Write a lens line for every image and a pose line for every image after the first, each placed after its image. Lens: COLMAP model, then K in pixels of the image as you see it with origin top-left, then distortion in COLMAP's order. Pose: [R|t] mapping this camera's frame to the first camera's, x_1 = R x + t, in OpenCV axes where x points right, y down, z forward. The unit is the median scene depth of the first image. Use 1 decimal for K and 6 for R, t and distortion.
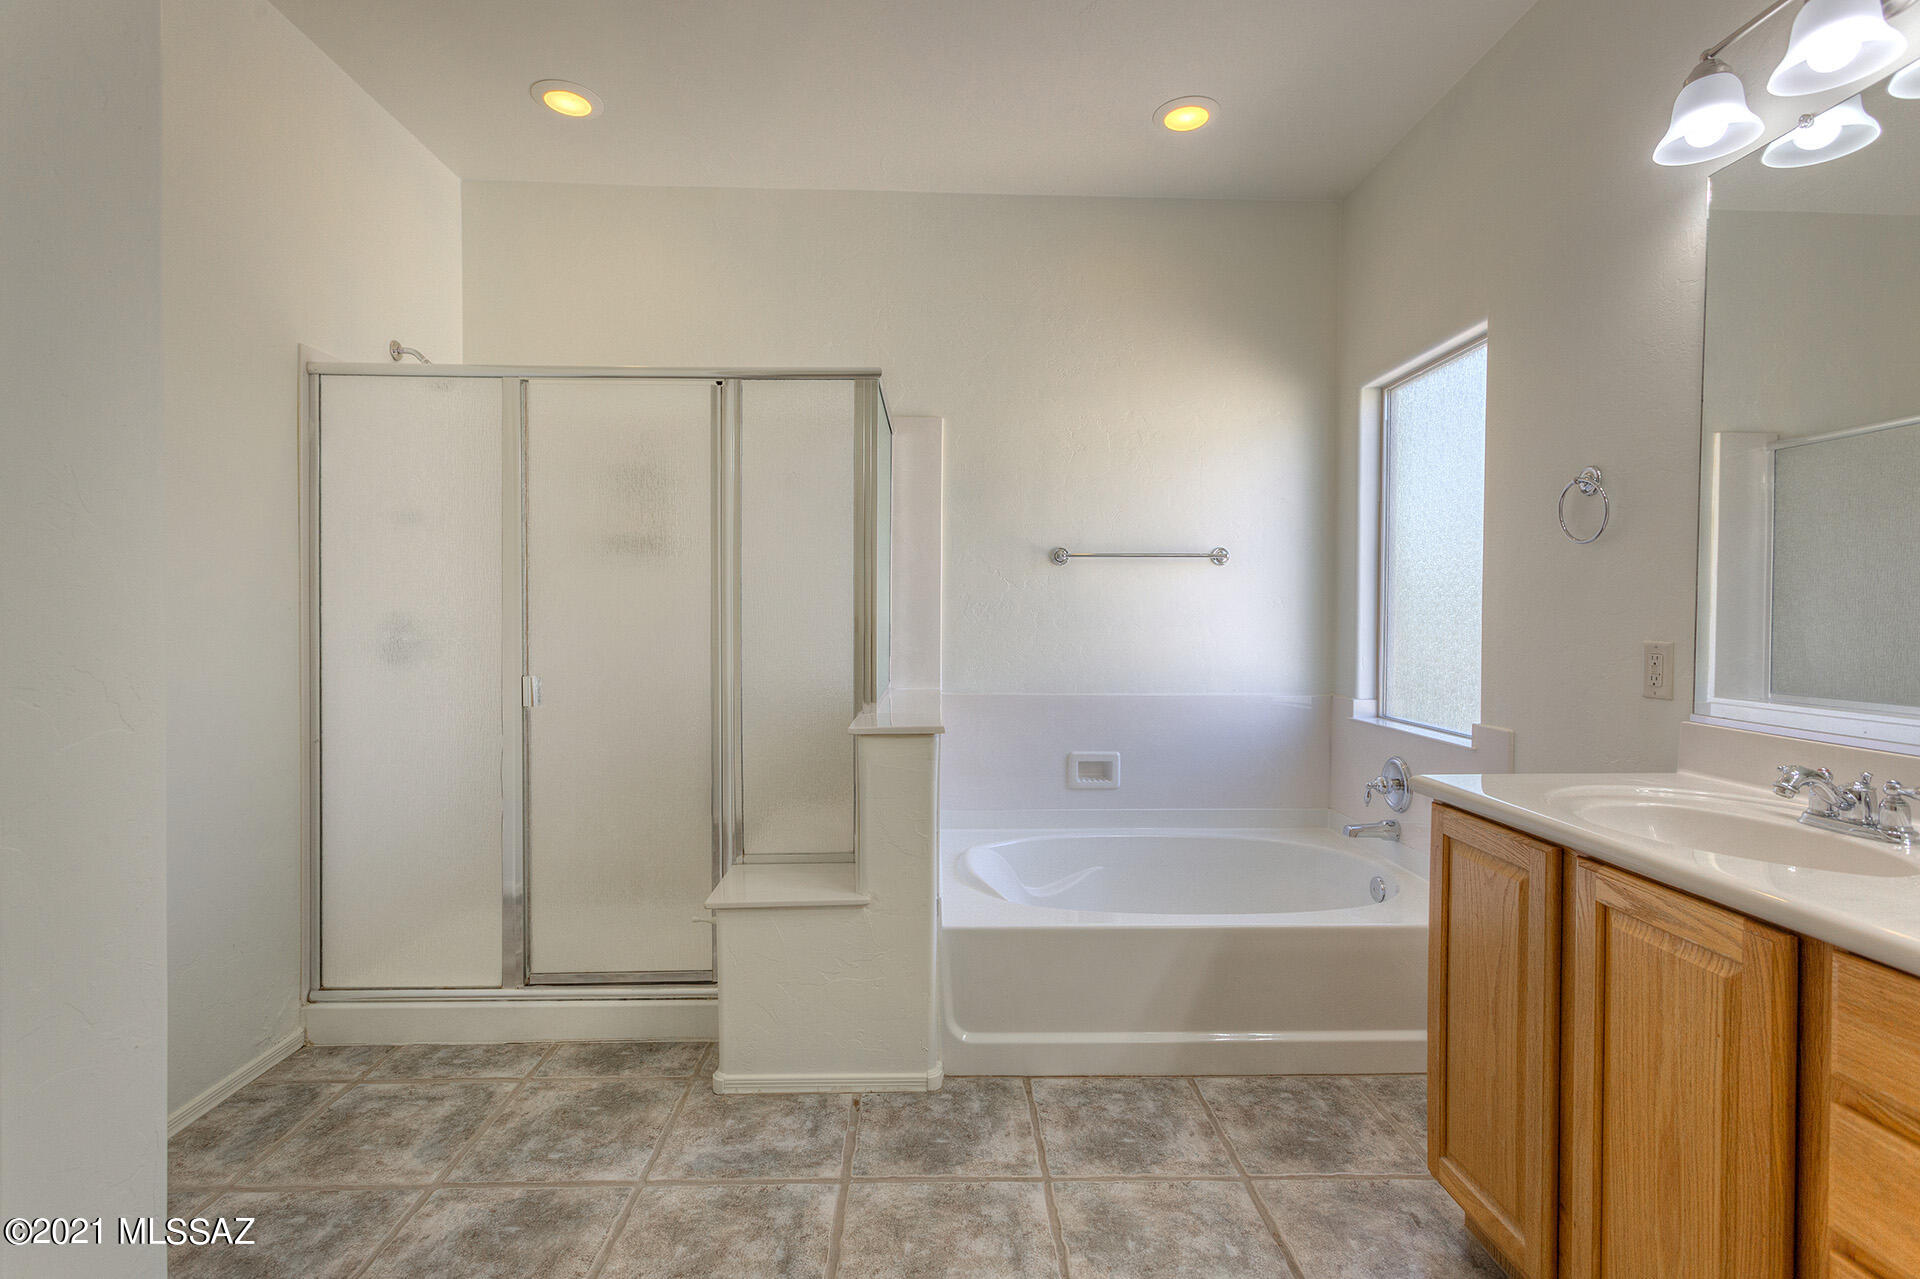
lens RADIAL K [[908.0, 0, 957.5], [0, 908.0, 632.9], [0, 0, 1]] dist [0.003988, 0.000162]
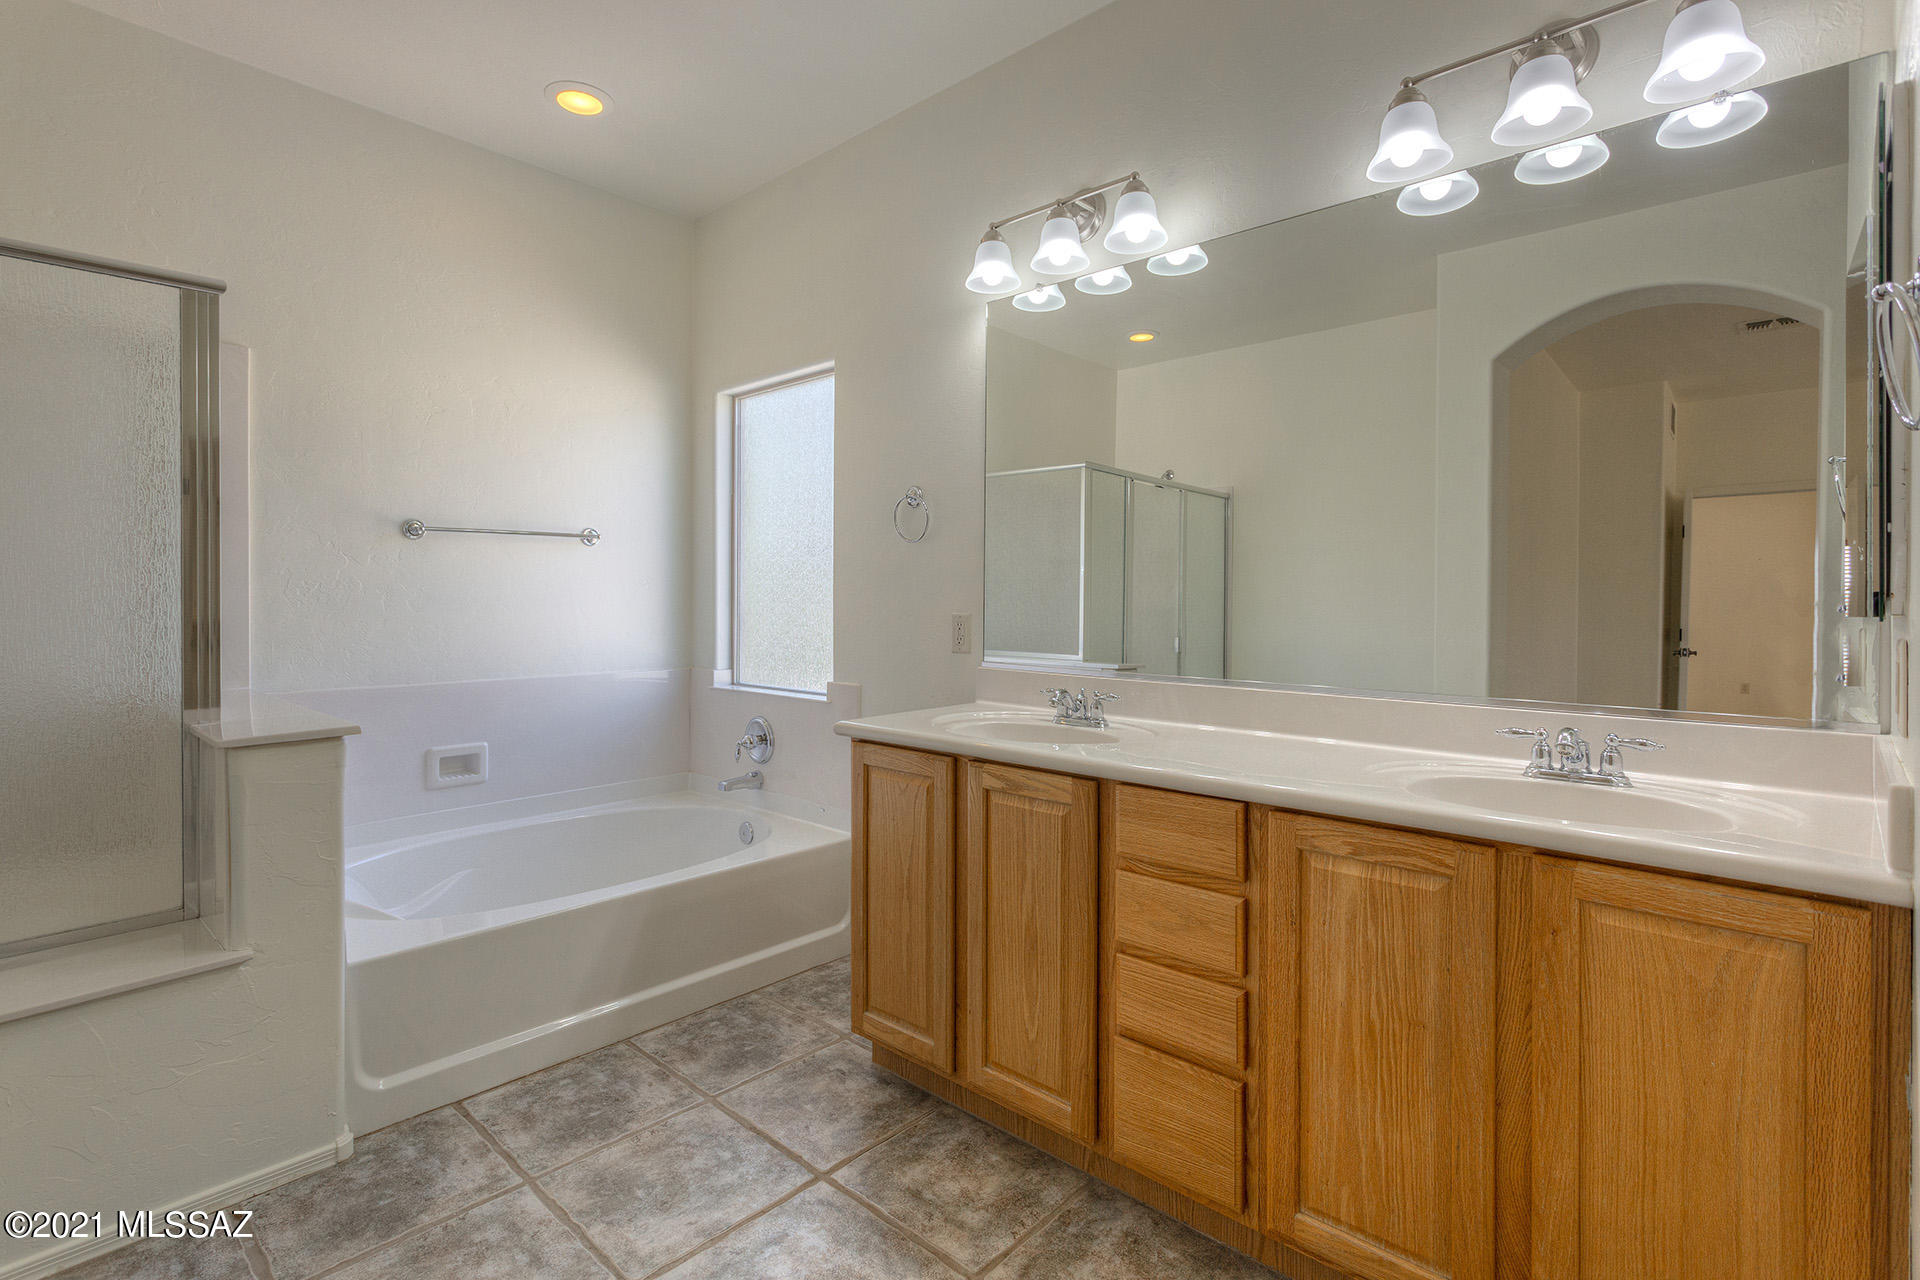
lens RADIAL K [[933.6, 0, 956.7], [0, 933.6, 608.4], [0, 0, 1]] dist [0.005192, 0.000806]
pose [[0.689171, -0.011276, 0.724511, -0.299484], [0.014559, 0.999893, 0.001713, -0.001218], [-0.724453, 0.009368, 0.689261, -0.018169]]
